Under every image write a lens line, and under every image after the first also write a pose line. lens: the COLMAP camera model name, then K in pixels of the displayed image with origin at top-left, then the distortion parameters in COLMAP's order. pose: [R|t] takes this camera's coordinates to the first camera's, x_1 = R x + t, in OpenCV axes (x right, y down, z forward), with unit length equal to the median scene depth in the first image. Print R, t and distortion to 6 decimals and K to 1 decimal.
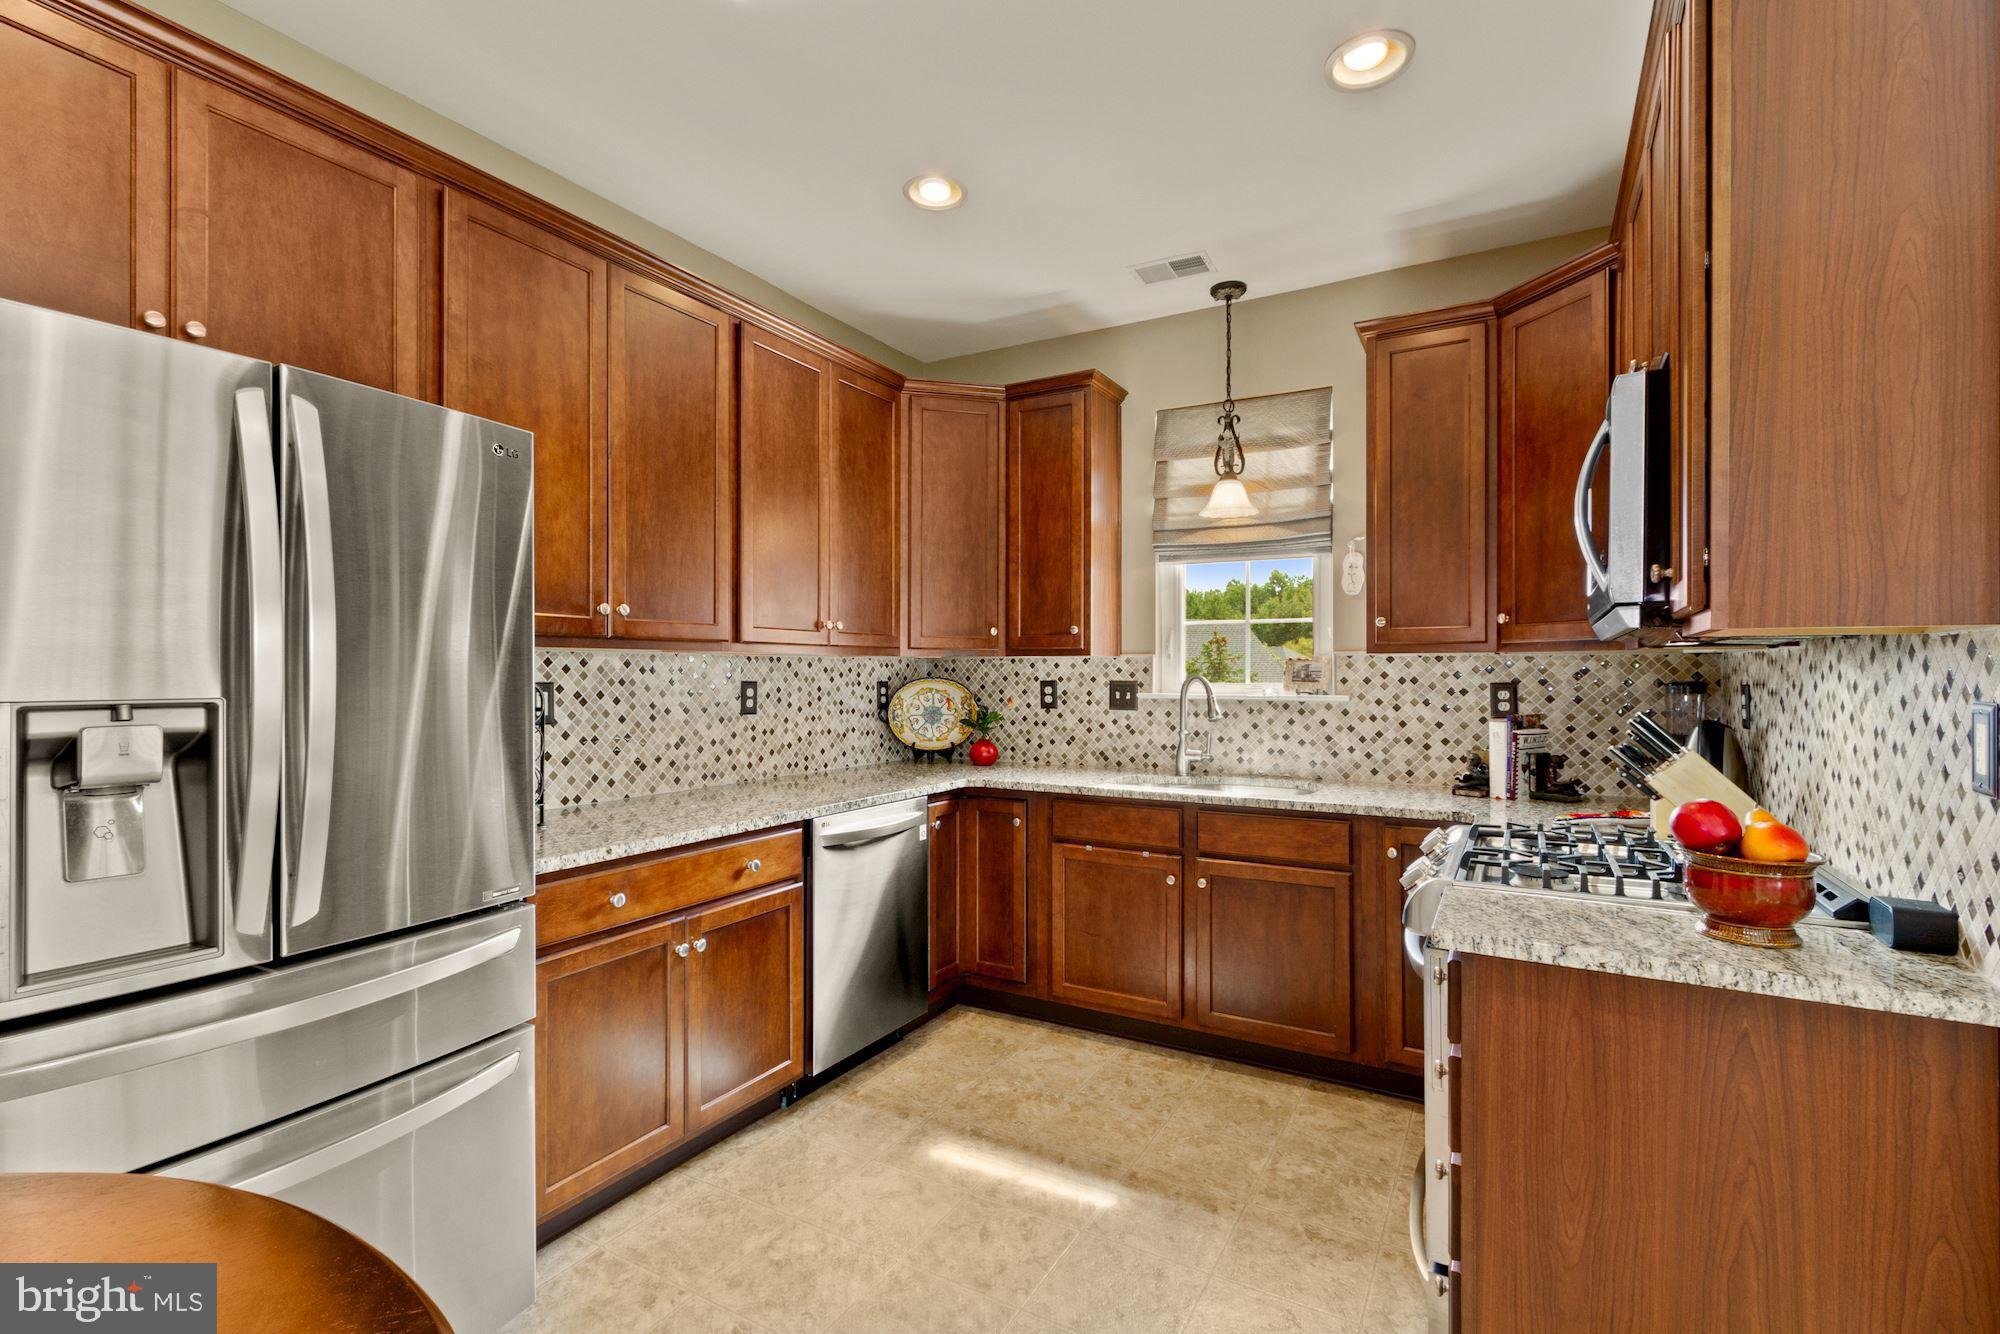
lens RADIAL K [[916.9, 0, 993.7], [0, 916.9, 671.5], [0, 0, 1]] dist [0.001416, 0.000609]
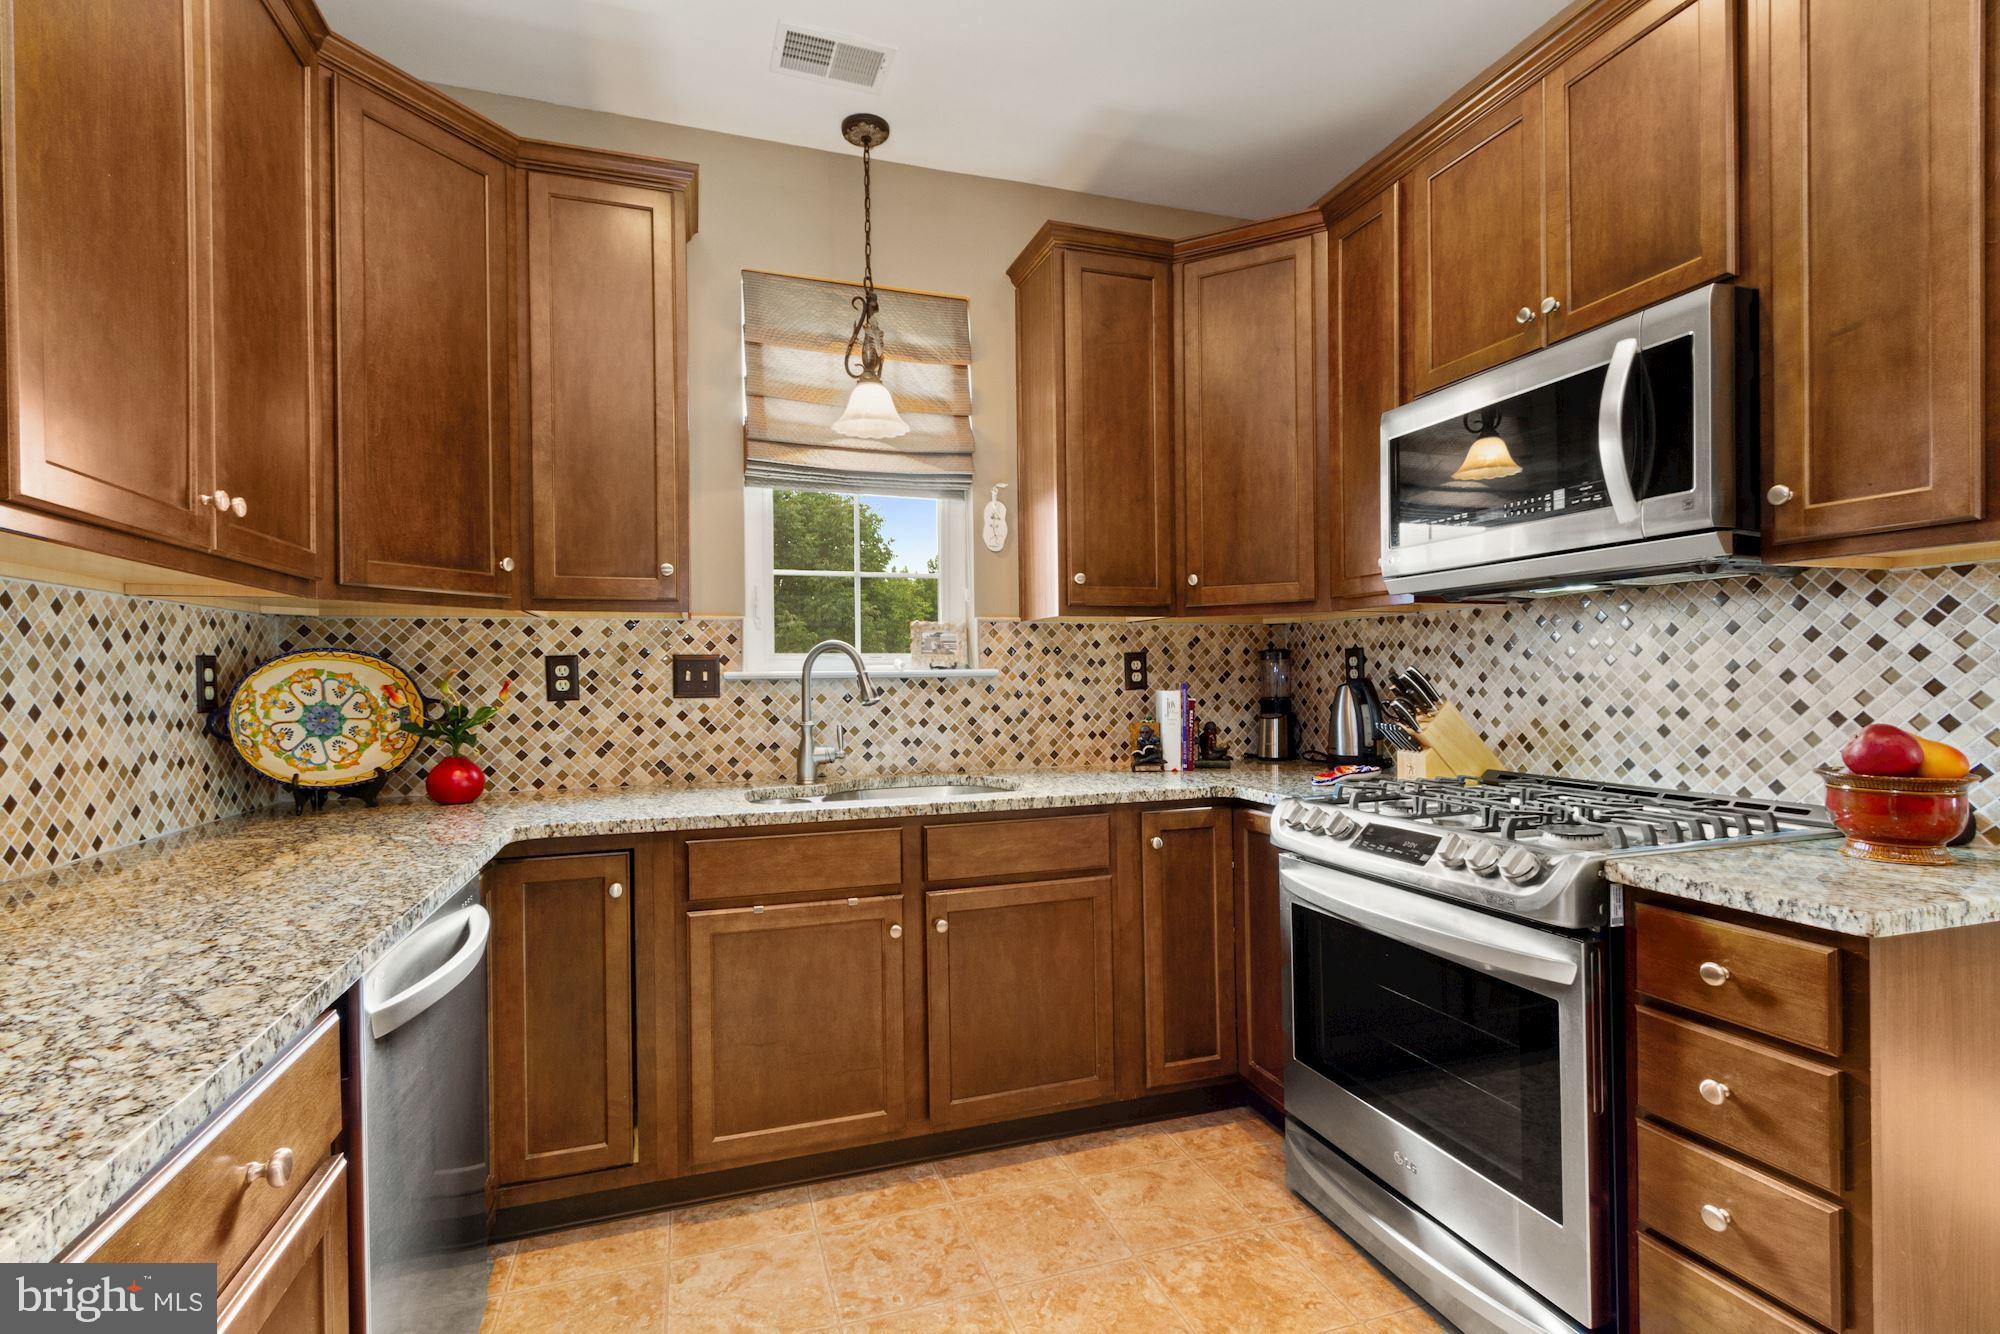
lens RADIAL K [[907.9, 0, 989.7], [0, 907.9, 678.3], [0, 0, 1]] dist [0.010552, -0.006674]
pose [[0.670255, -0.011965, 0.742035, -0.235202], [0.012691, 0.999909, 0.004659, 0.030342], [-0.742023, 0.006294, 0.670345, 0.430239]]
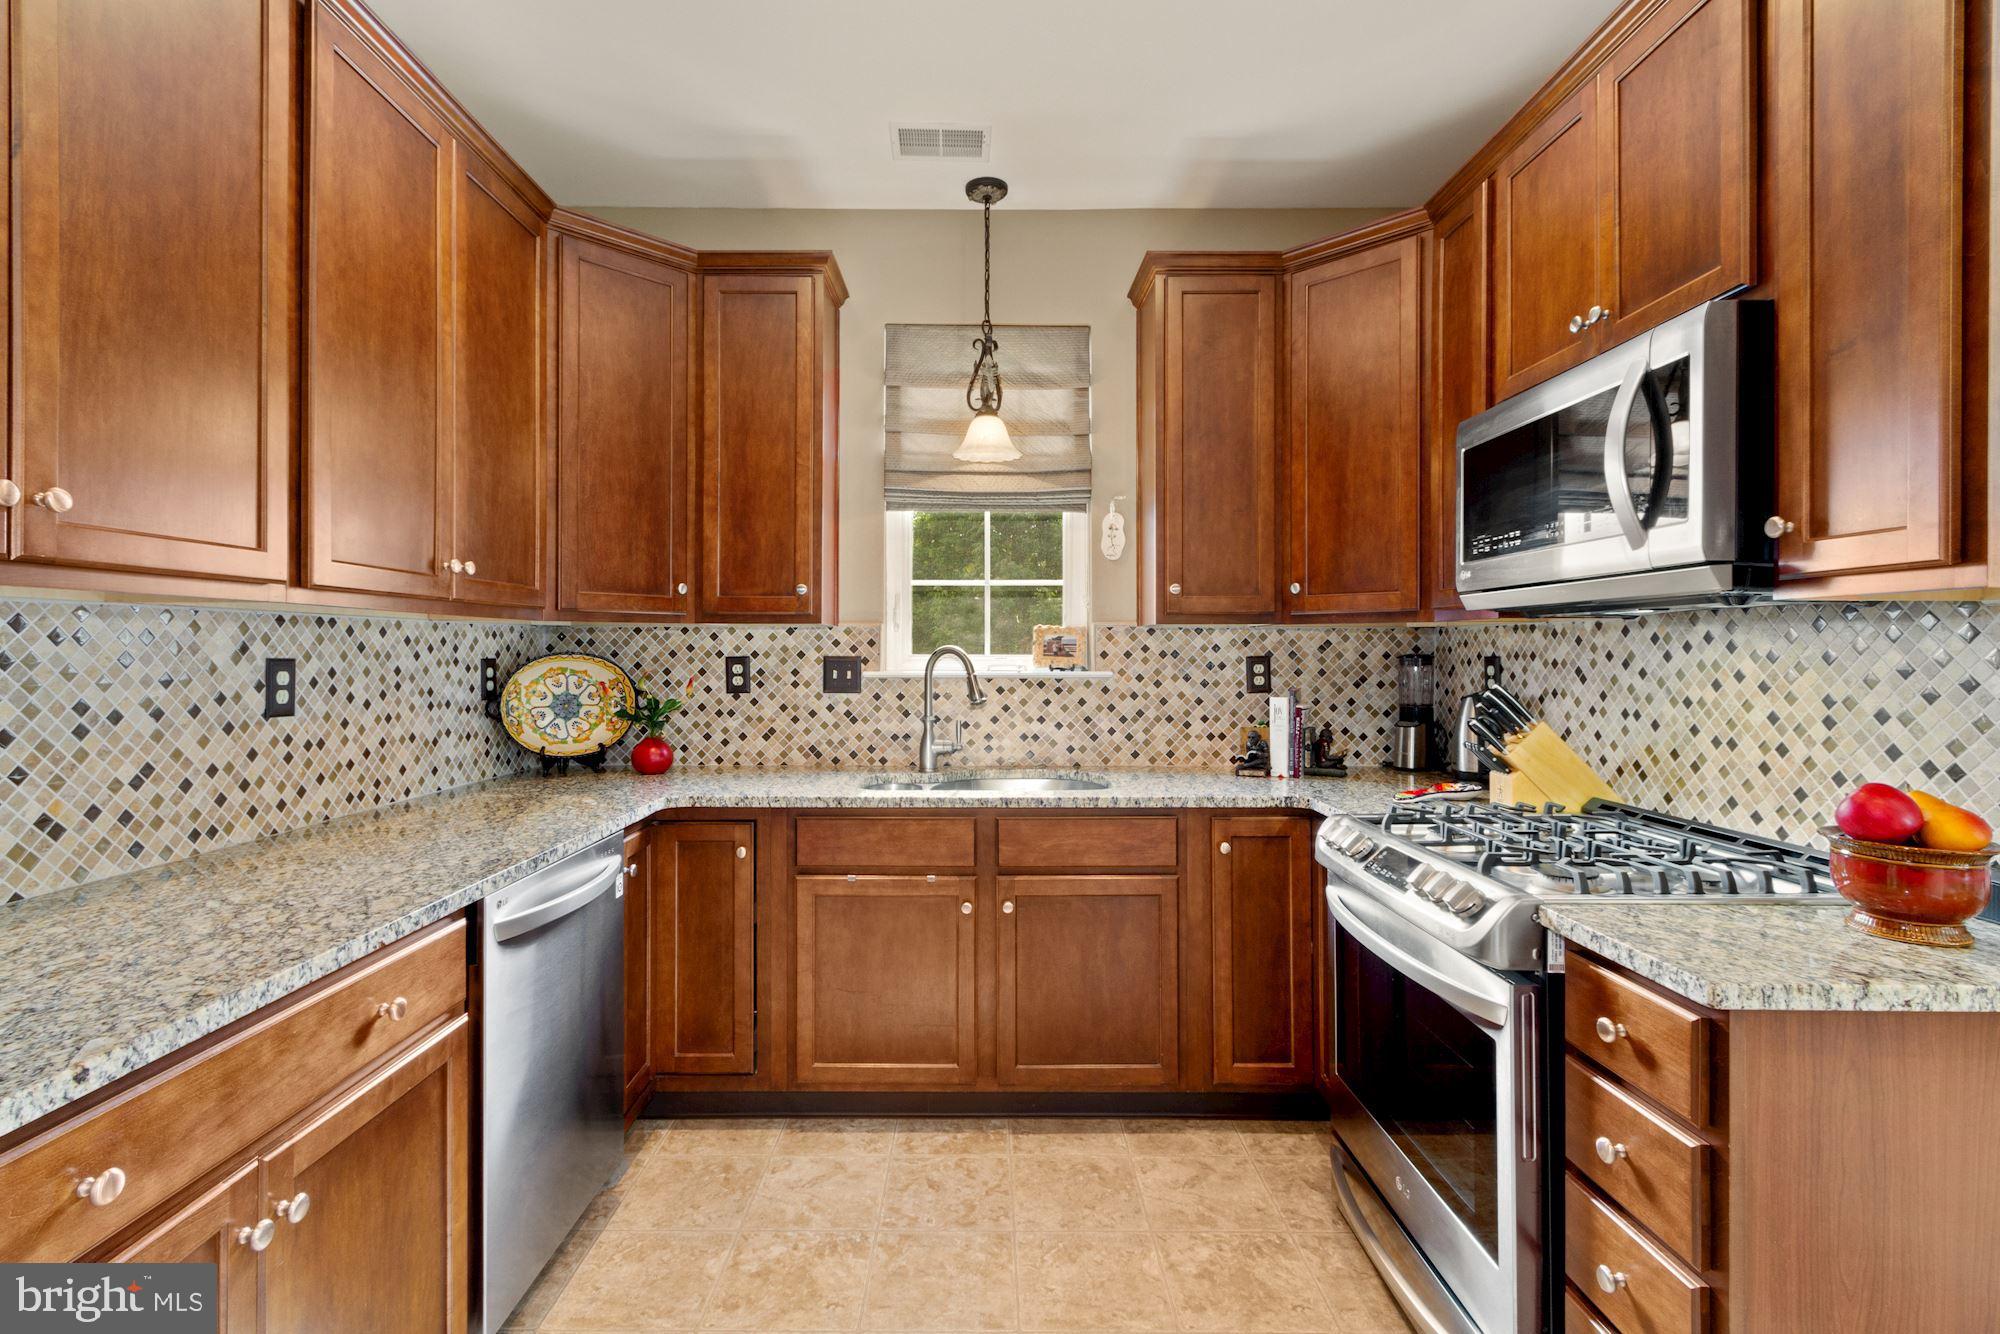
lens RADIAL K [[923.6, 0, 986.6], [0, 923.6, 646.9], [0, 0, 1]] dist [-0.001833, 0.000761]
pose [[0.867090, 0.001268, 0.498149, -0.165403], [-0.000062, 0.999997, -0.002437, 0.004544], [-0.498151, 0.002083, 0.867088, 0.268748]]
